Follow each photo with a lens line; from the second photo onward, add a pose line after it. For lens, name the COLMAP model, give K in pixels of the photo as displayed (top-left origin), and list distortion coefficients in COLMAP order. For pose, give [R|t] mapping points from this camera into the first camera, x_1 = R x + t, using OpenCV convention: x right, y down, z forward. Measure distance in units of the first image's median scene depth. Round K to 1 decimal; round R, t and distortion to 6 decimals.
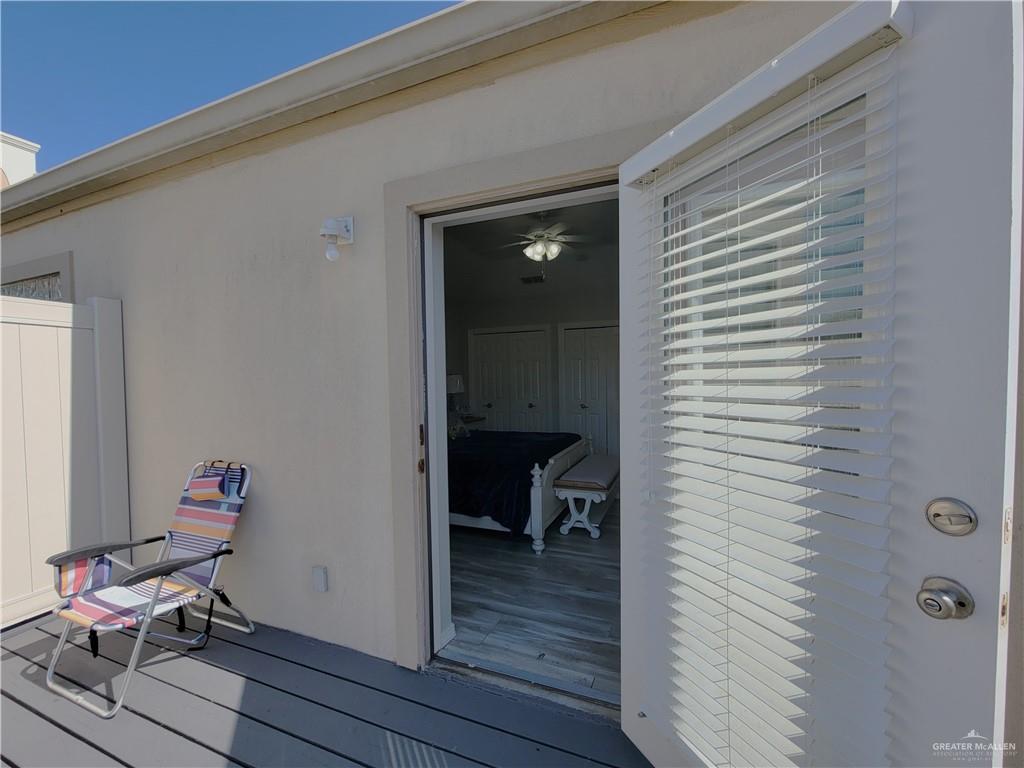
lens RADIAL K [[411.5, 0, 515.2], [0, 411.5, 392.0], [0, 0, 1]] dist [-0.003983, 0.000020]
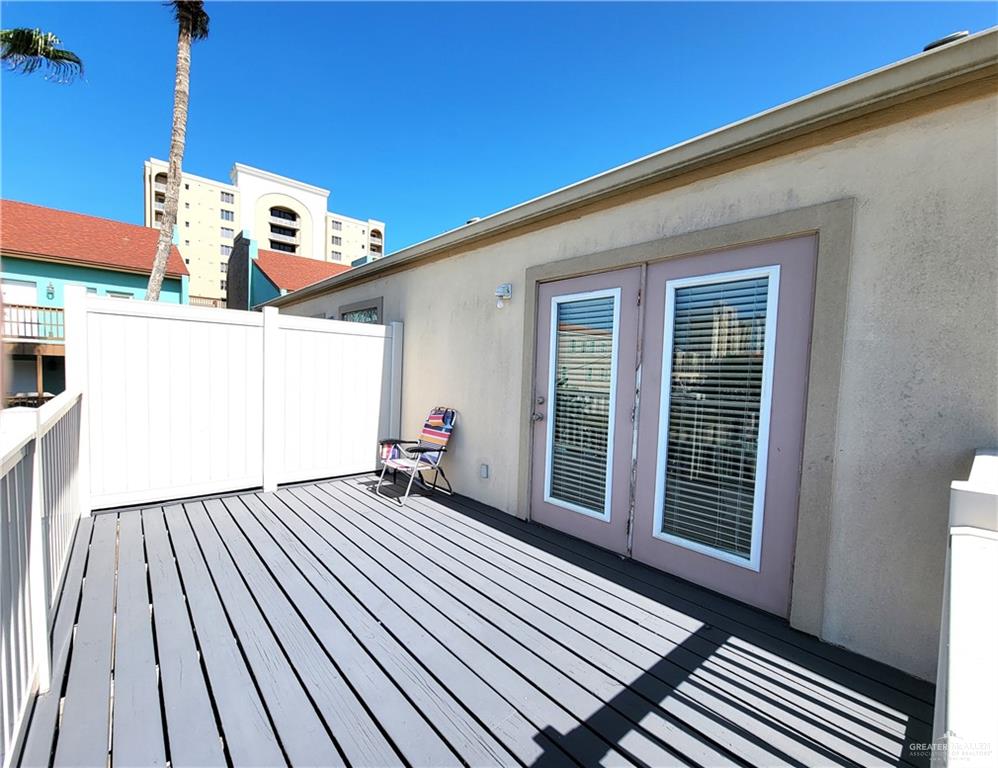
lens RADIAL K [[415.2, 0, 496.9], [0, 415.2, 389.5], [0, 0, 1]] dist [0.000157, 0.000004]
pose [[0.898863, 0.069285, -0.432718, 0.383860], [-0.063861, 0.997591, 0.027075, 0.014297], [0.433552, 0.003297, 0.901122, -0.711961]]
